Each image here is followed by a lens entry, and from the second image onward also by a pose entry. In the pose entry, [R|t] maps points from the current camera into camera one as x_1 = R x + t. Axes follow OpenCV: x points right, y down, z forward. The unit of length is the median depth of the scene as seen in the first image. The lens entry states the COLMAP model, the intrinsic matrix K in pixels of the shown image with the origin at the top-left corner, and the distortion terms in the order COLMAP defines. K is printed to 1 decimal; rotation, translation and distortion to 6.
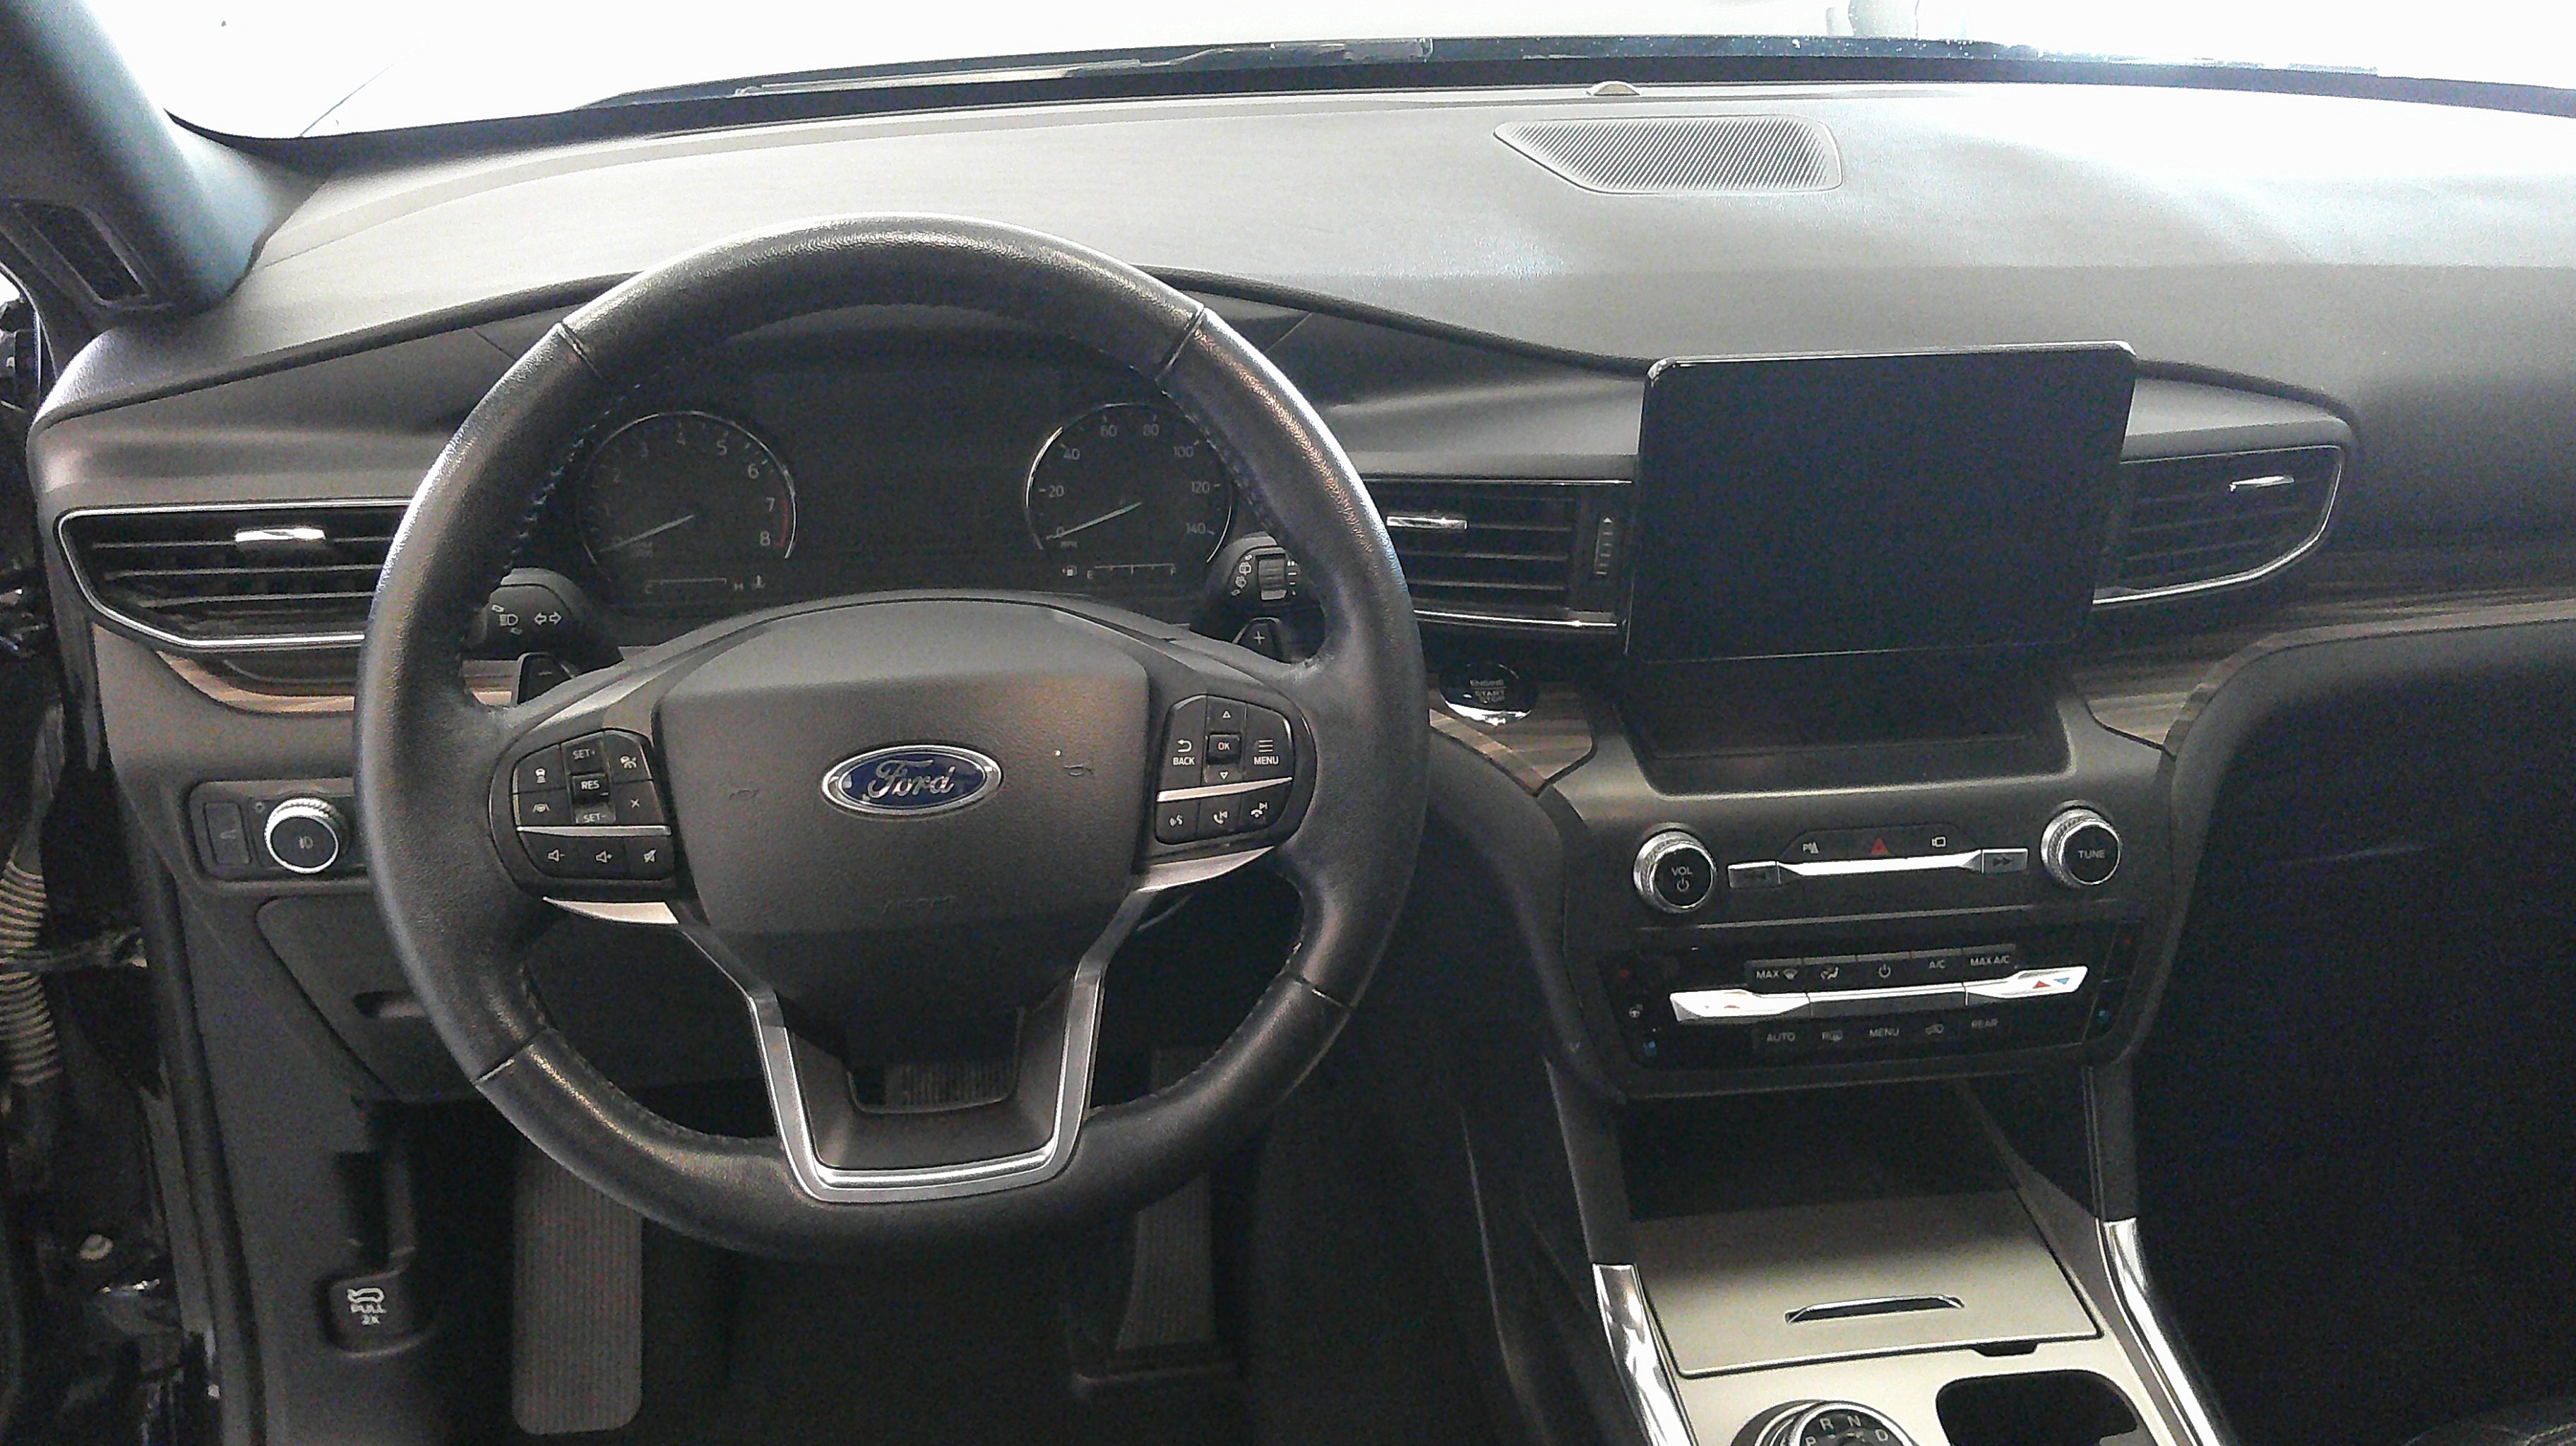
lens RADIAL K [[2168.3, 0, 1287.0], [0, 2168.3, 647.2], [0, 0, 1]] dist [0.110876, -0.200108]
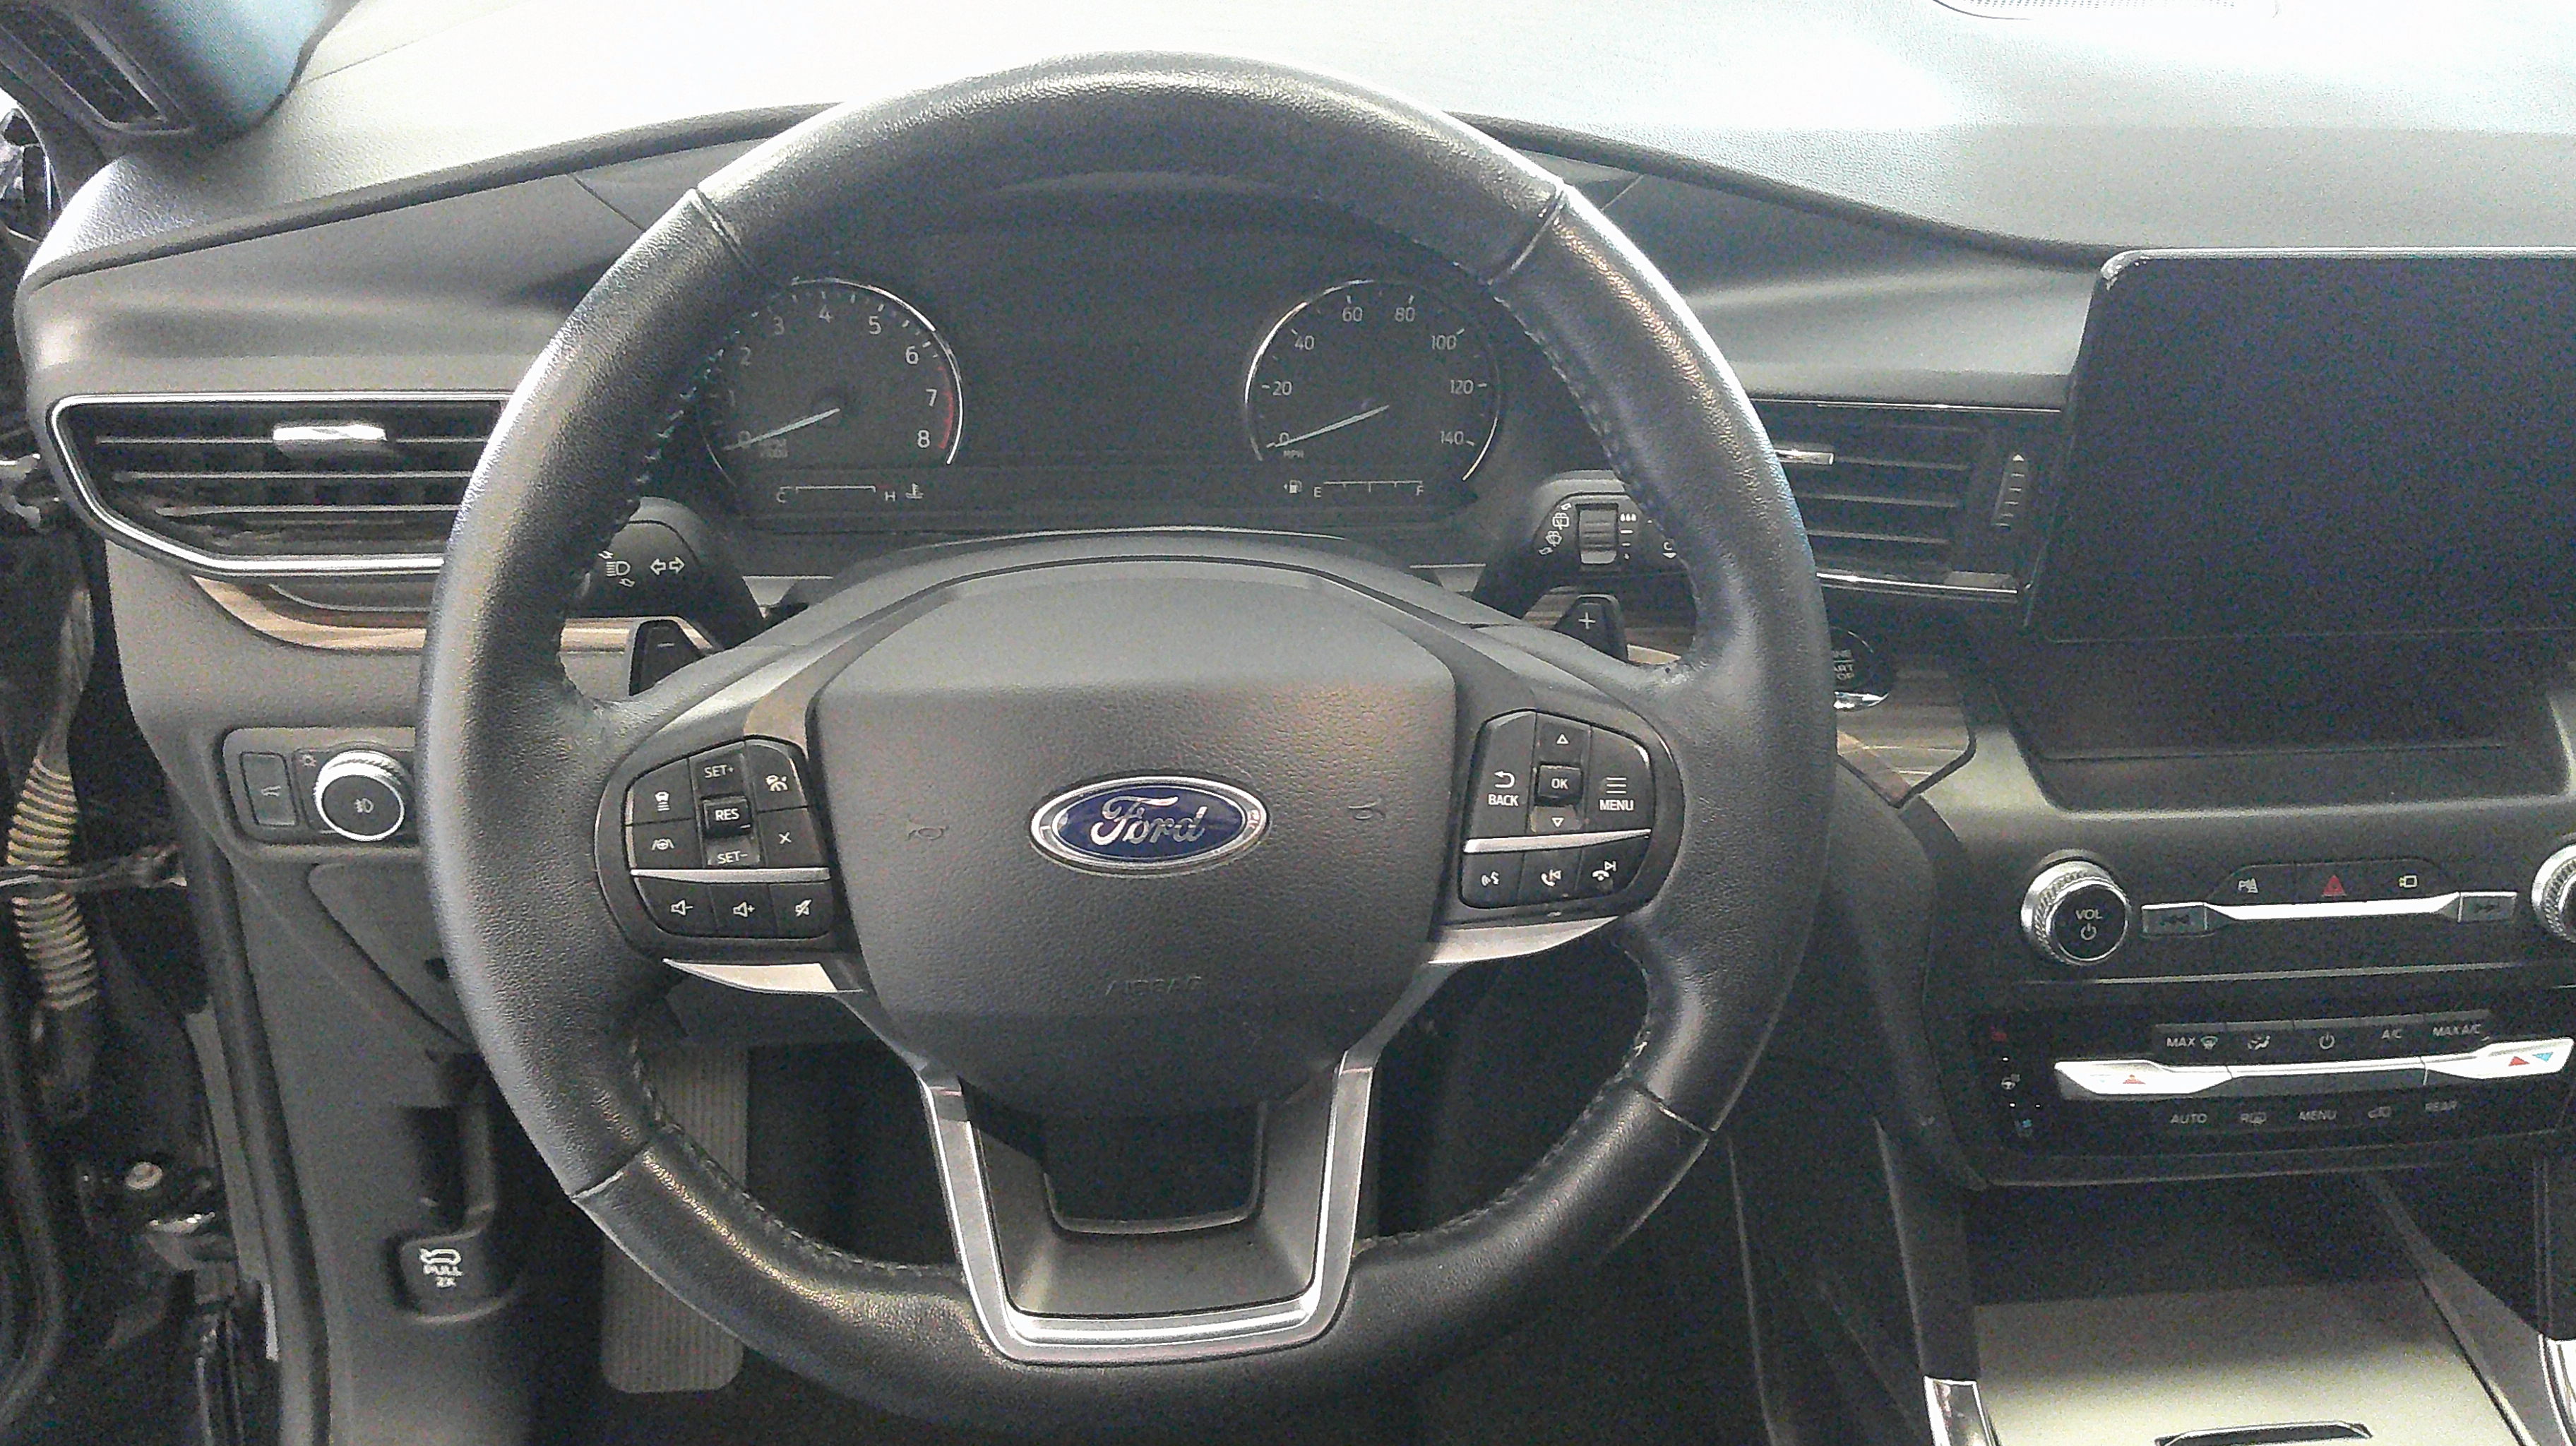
lens RADIAL K [[2097.2, 0, 1222.8], [0, 2097.2, 611.8], [0, 0, 1]] dist [0.114552, -0.220781]
pose [[0.998277, 0.036925, -0.045603, -0.100961], [-0.032755, 0.995490, 0.089038, -0.065105], [0.048685, -0.087390, 0.994984, 0.251439]]
